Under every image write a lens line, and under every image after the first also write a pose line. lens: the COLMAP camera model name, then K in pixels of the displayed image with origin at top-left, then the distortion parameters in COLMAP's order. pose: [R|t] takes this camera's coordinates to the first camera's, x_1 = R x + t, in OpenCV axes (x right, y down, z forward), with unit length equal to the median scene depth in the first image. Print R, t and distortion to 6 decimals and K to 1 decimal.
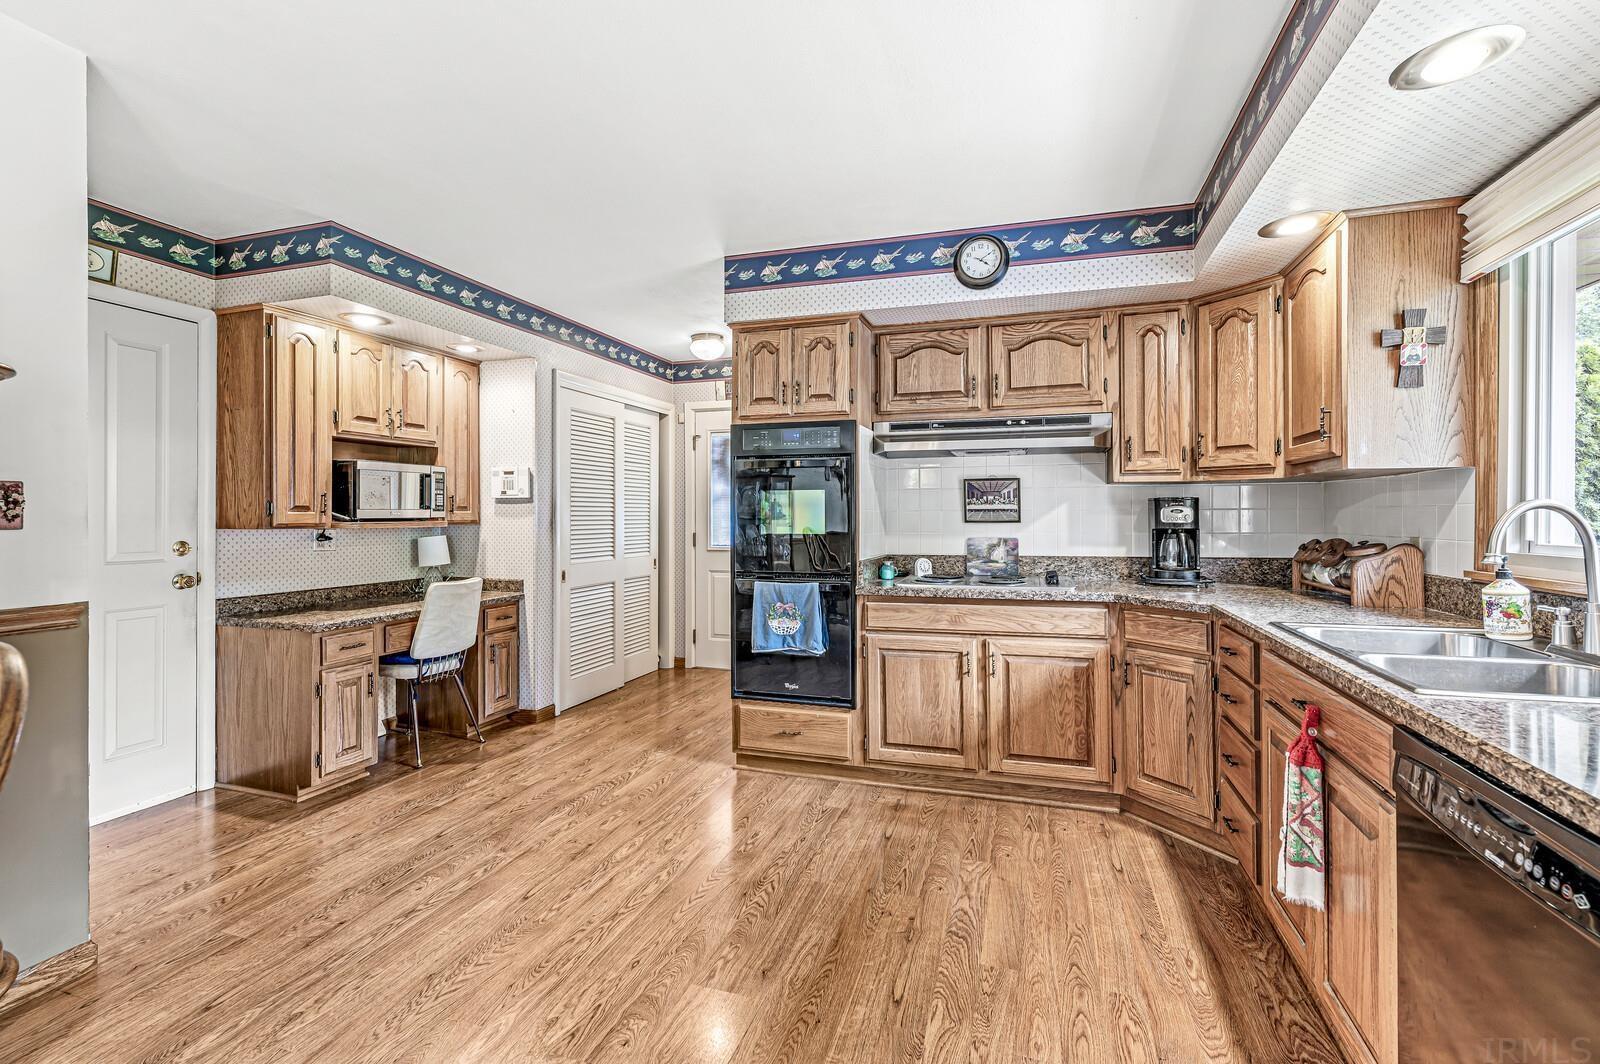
lens RADIAL K [[712.0, 0, 804.1], [0, 712.0, 515.5], [0, 0, 1]] dist [0.001226, 0.000050]
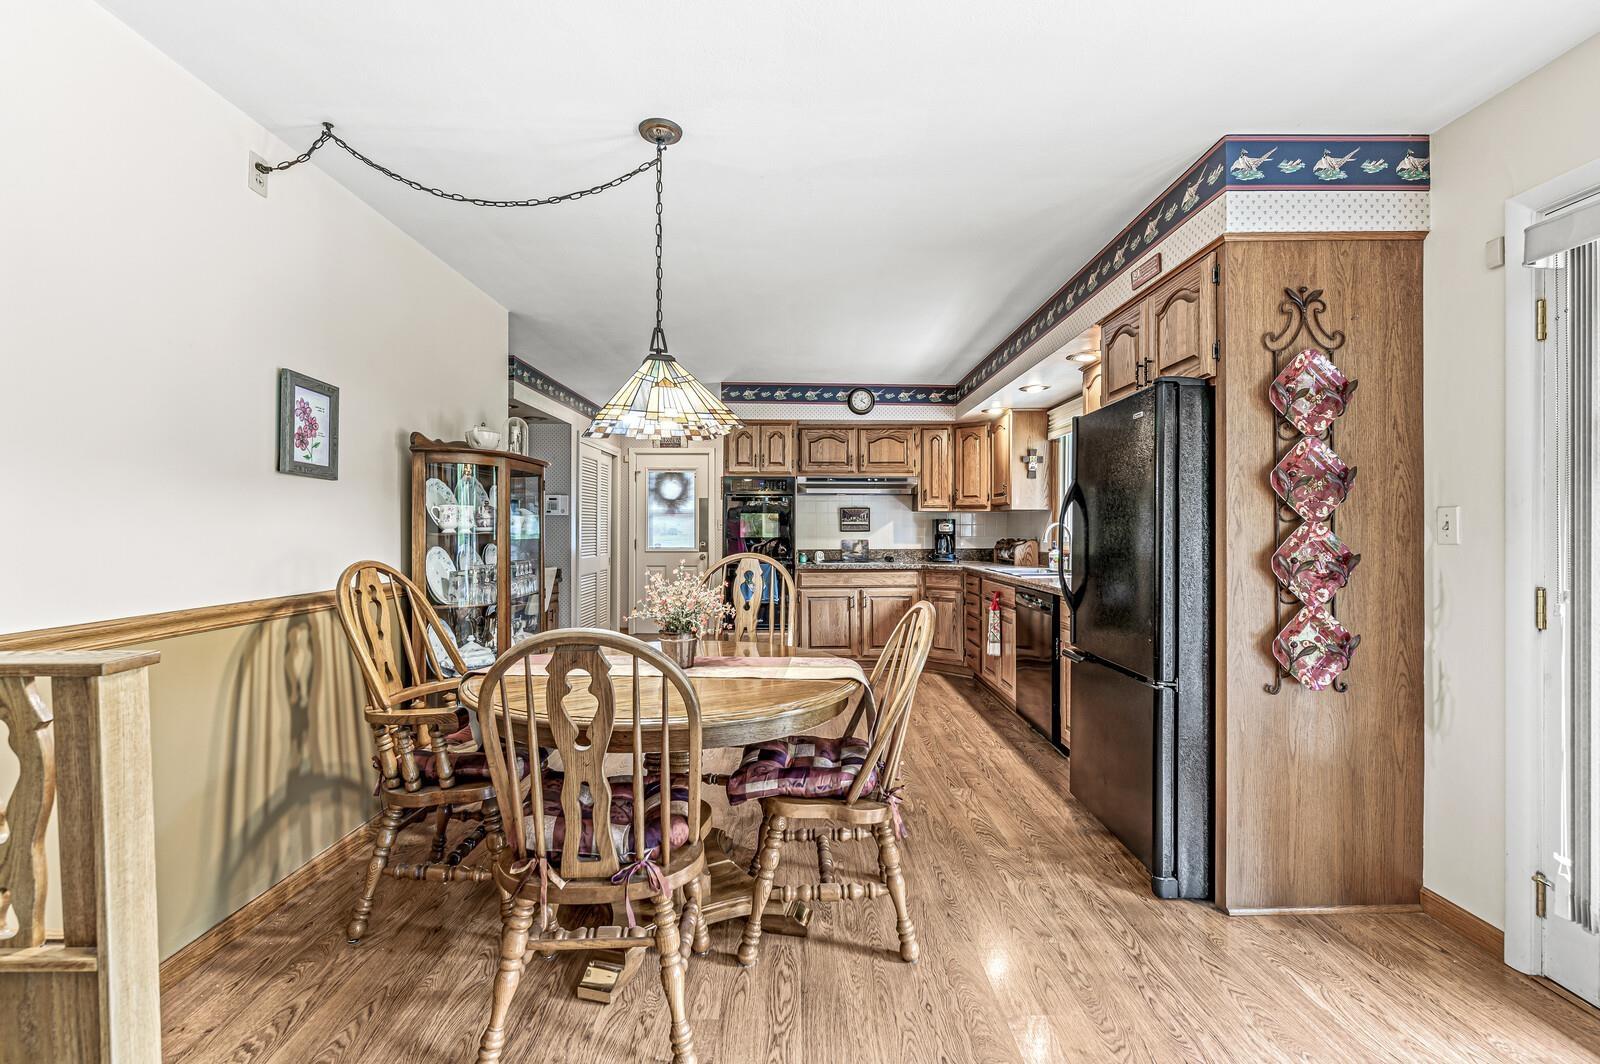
lens RADIAL K [[701.2, 0, 800.0], [0, 701.2, 532.0], [0, 0, 1]] dist [0.000314, -0.000125]
pose [[0.947803, 0.000825, 0.318857, -0.479385], [-0.002535, 0.999985, 0.004947, 0.002953], [-0.318848, -0.005497, 0.947790, -0.722060]]
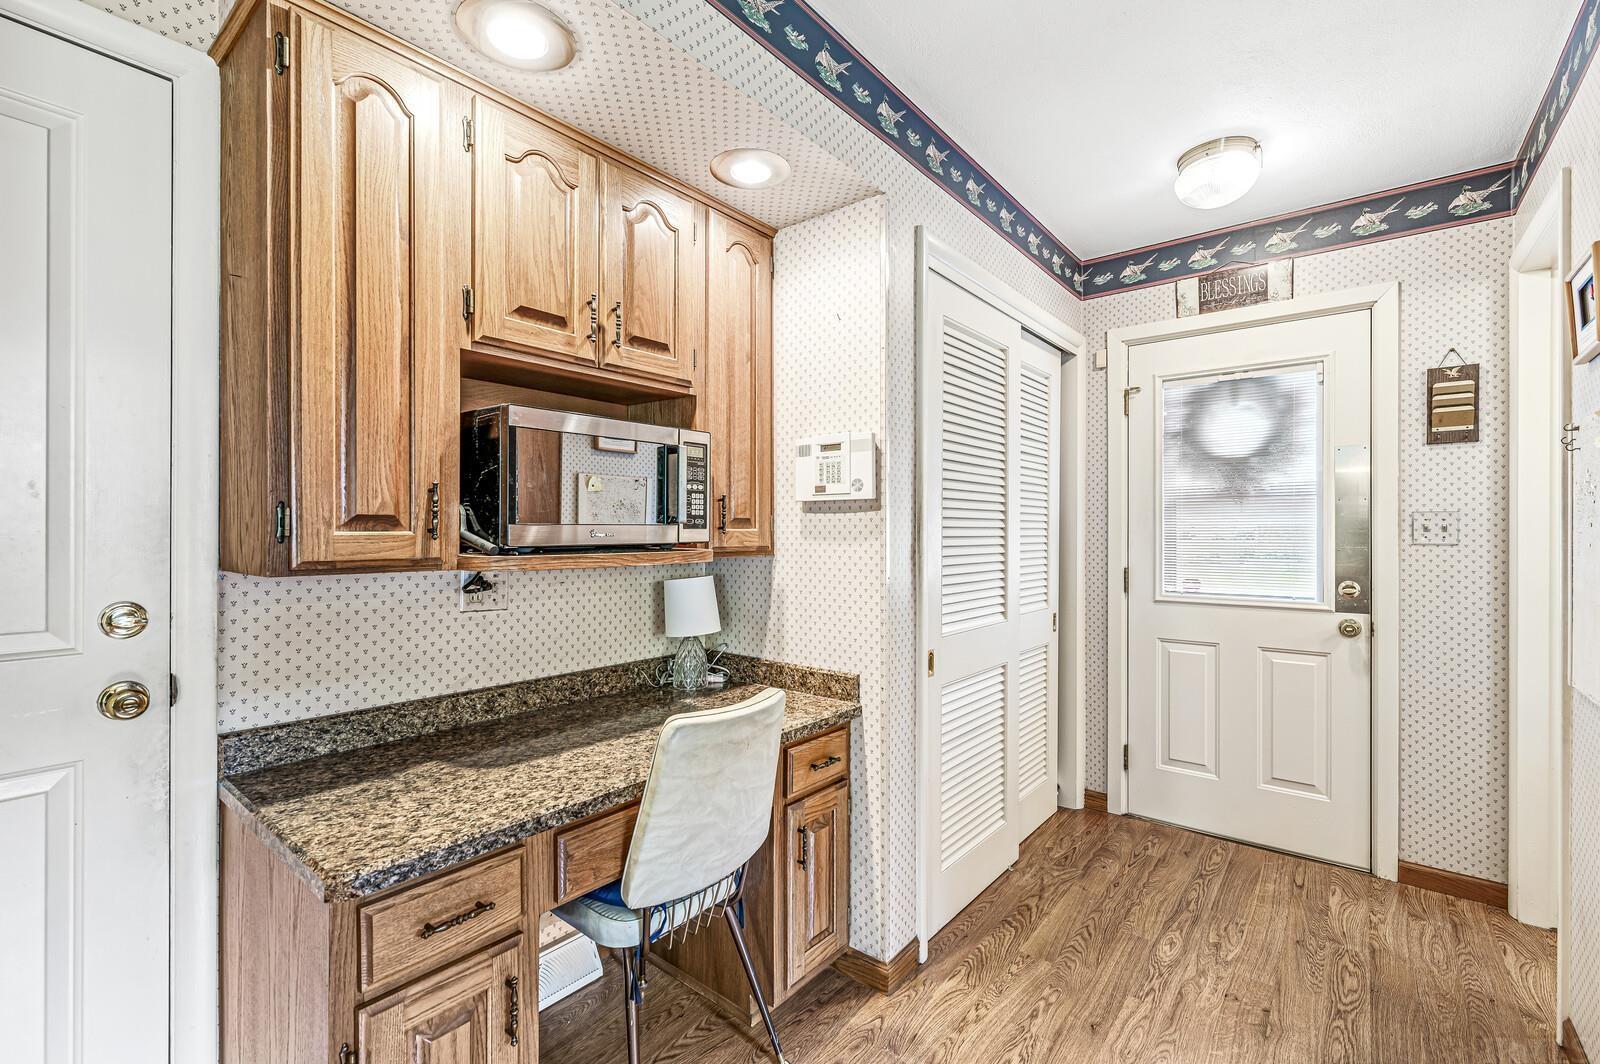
lens RADIAL K [[701.2, 0, 800.0], [0, 701.2, 532.0], [0, 0, 1]] dist [0.000314, -0.000125]
pose [[0.934282, 0.001337, -0.356533, -0.324770], [-0.001378, 0.999999, 0.000141, -0.004330], [0.356533, 0.000359, 0.934283, 0.676862]]
